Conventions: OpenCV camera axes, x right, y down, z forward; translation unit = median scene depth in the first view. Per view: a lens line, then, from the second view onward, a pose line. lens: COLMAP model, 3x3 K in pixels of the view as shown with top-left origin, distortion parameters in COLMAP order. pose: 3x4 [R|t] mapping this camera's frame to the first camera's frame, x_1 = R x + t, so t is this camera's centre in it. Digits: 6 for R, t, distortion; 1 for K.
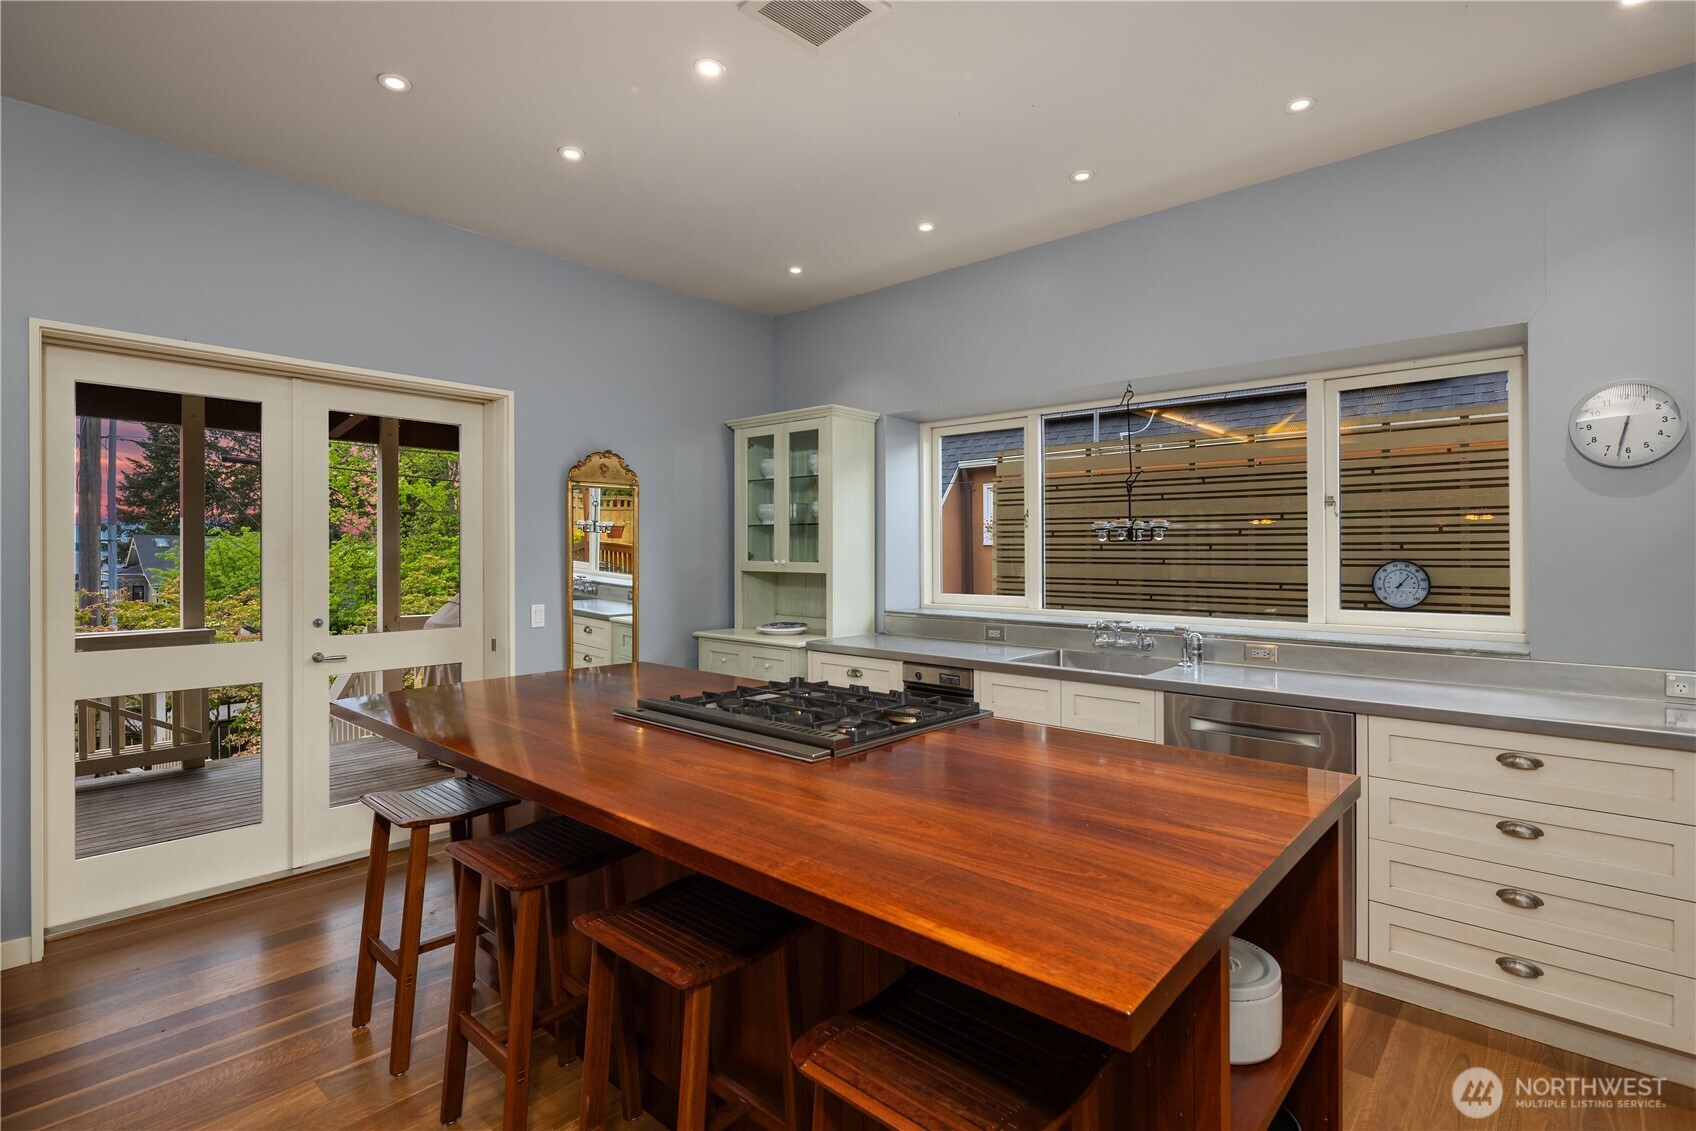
lens RADIAL K [[823.6, 0, 841.0], [0, 823.6, 548.5], [0, 0, 1]] dist [0.009611, -0.003608]
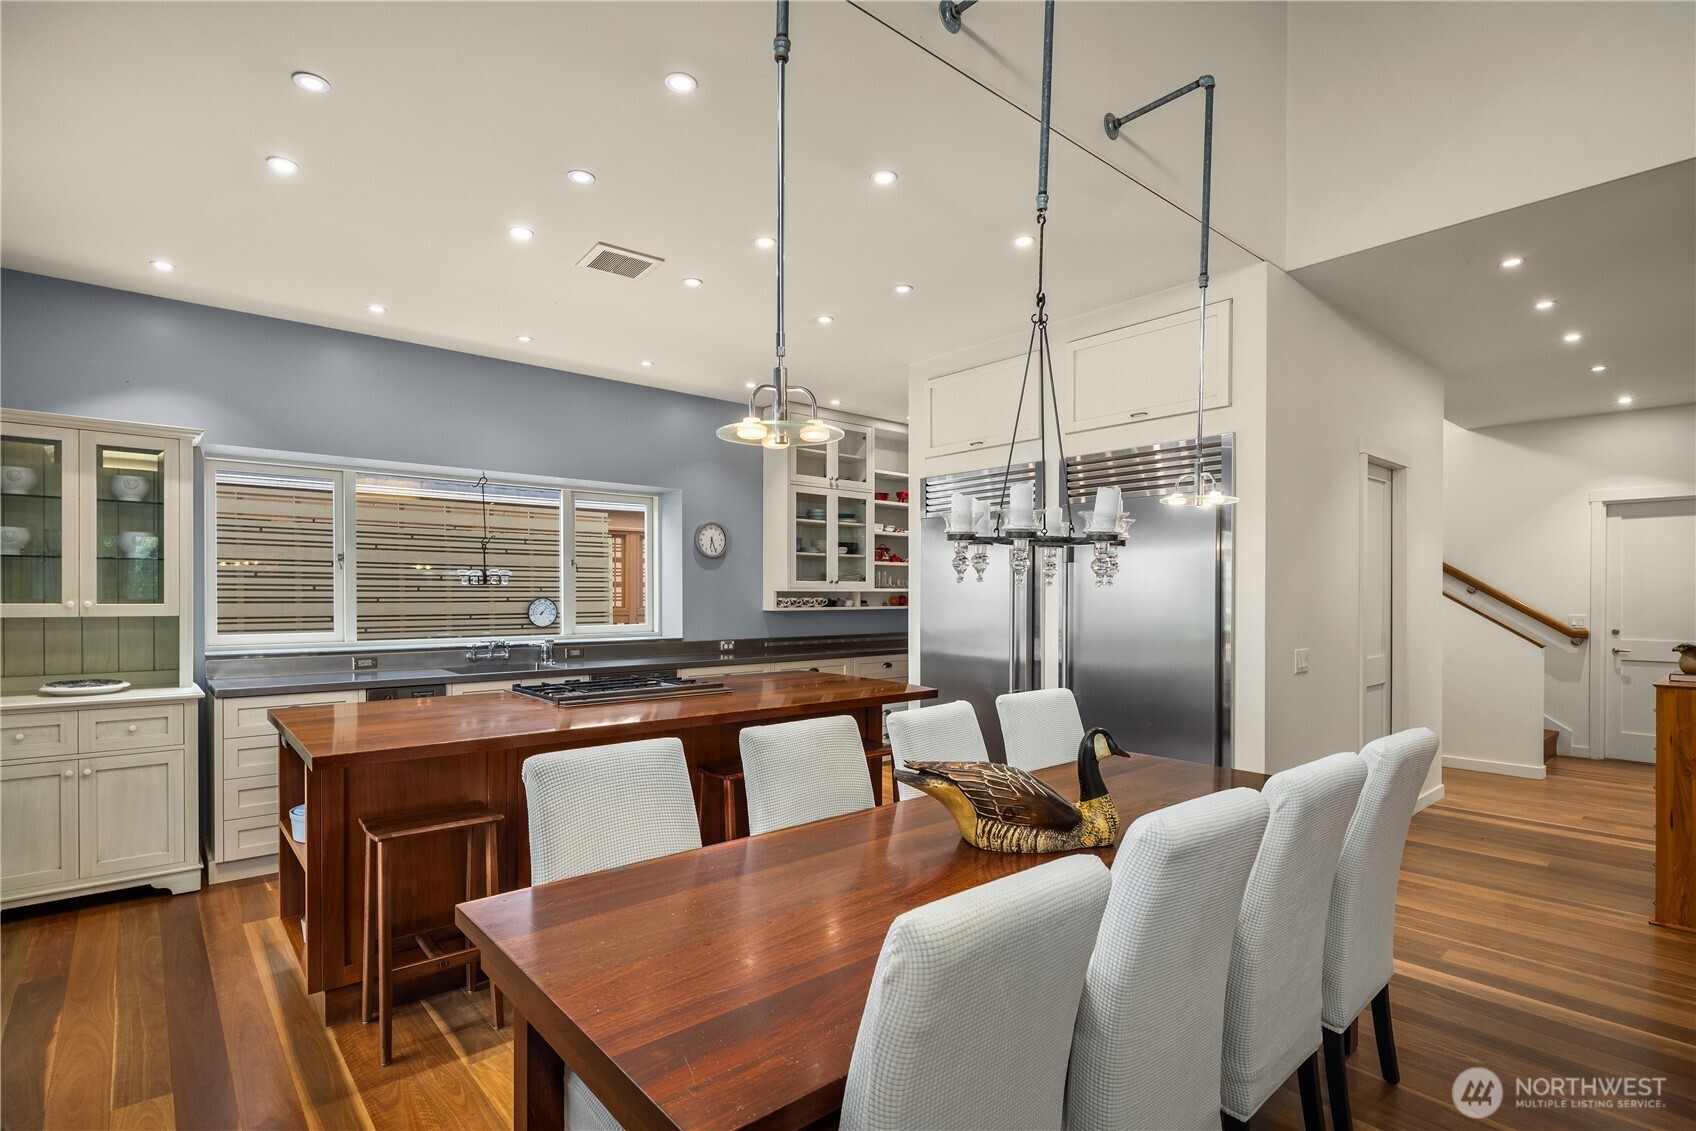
lens RADIAL K [[823.6, 0, 874.6], [0, 823.6, 600.4], [0, 0, 1]] dist [0.009611, -0.003608]
pose [[0.113415, -0.008255, 0.993513, -0.891074], [-0.004382, 0.999952, 0.008809, 0.002303], [-0.993538, -0.005352, 0.113373, 0.165590]]
